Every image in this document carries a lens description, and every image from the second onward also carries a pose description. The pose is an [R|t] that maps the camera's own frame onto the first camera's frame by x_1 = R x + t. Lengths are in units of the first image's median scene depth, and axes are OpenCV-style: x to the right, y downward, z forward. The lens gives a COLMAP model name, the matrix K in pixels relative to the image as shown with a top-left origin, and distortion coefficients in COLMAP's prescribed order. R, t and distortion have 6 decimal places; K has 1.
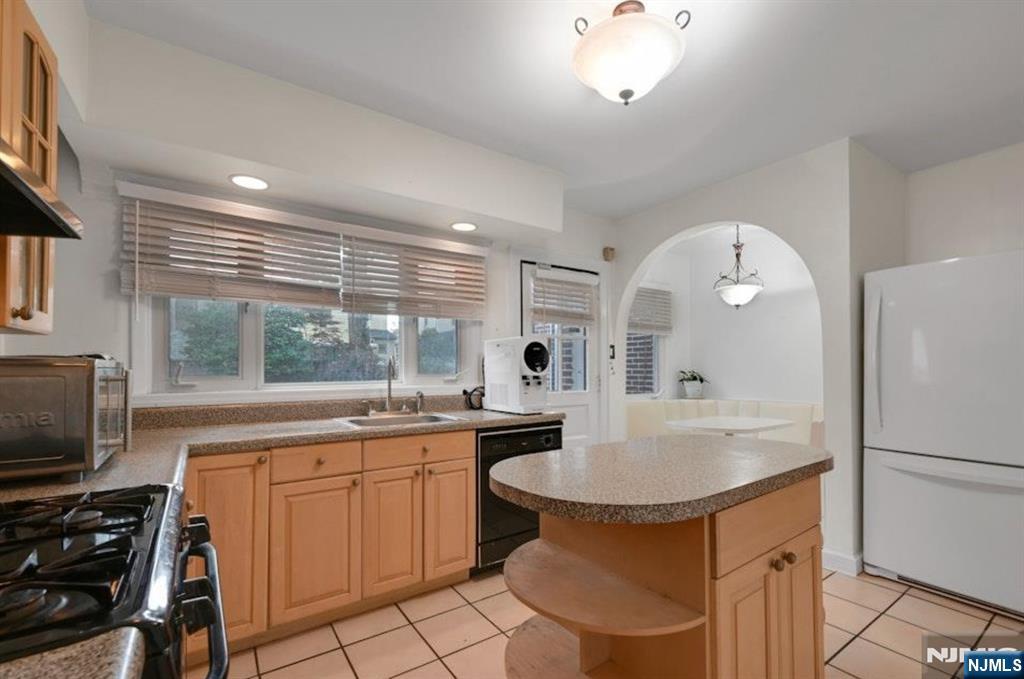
lens RADIAL K [[444.2, 0, 507.8], [0, 444.2, 357.8], [0, 0, 1]] dist [-0.000017, -0.000040]
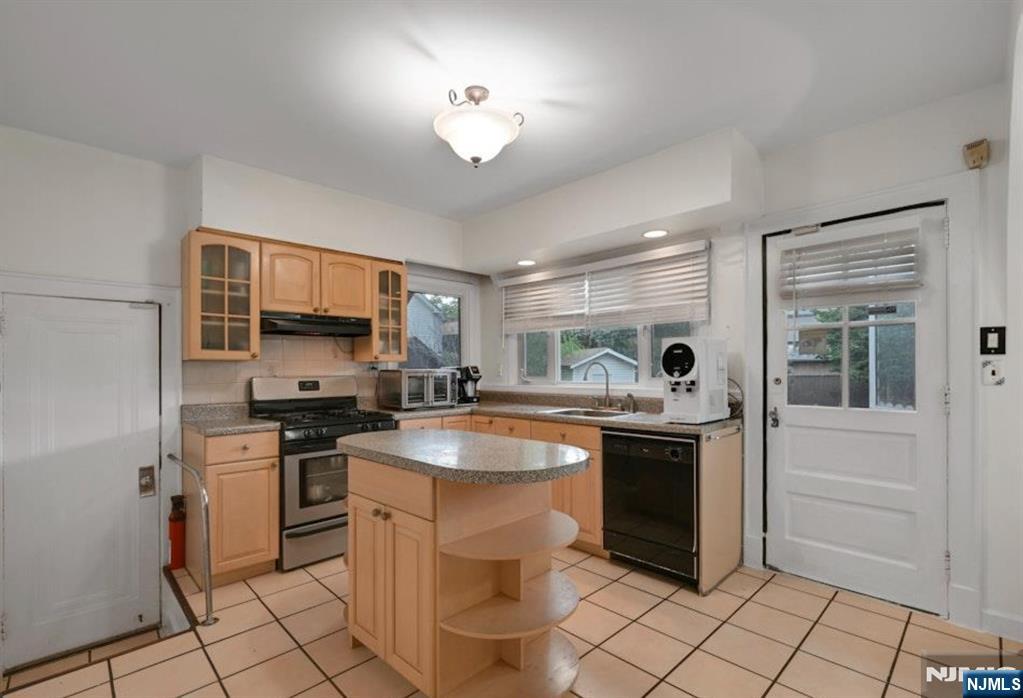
lens RADIAL K [[471.8, 0, 509.2], [0, 471.8, 370.1], [0, 0, 1]] dist [-0.001972, -0.000176]
pose [[0.165229, 0.003247, -0.986250, 0.952555], [0.027834, 0.999581, 0.007954, 0.000038], [0.985862, -0.028765, 0.165069, 0.504148]]
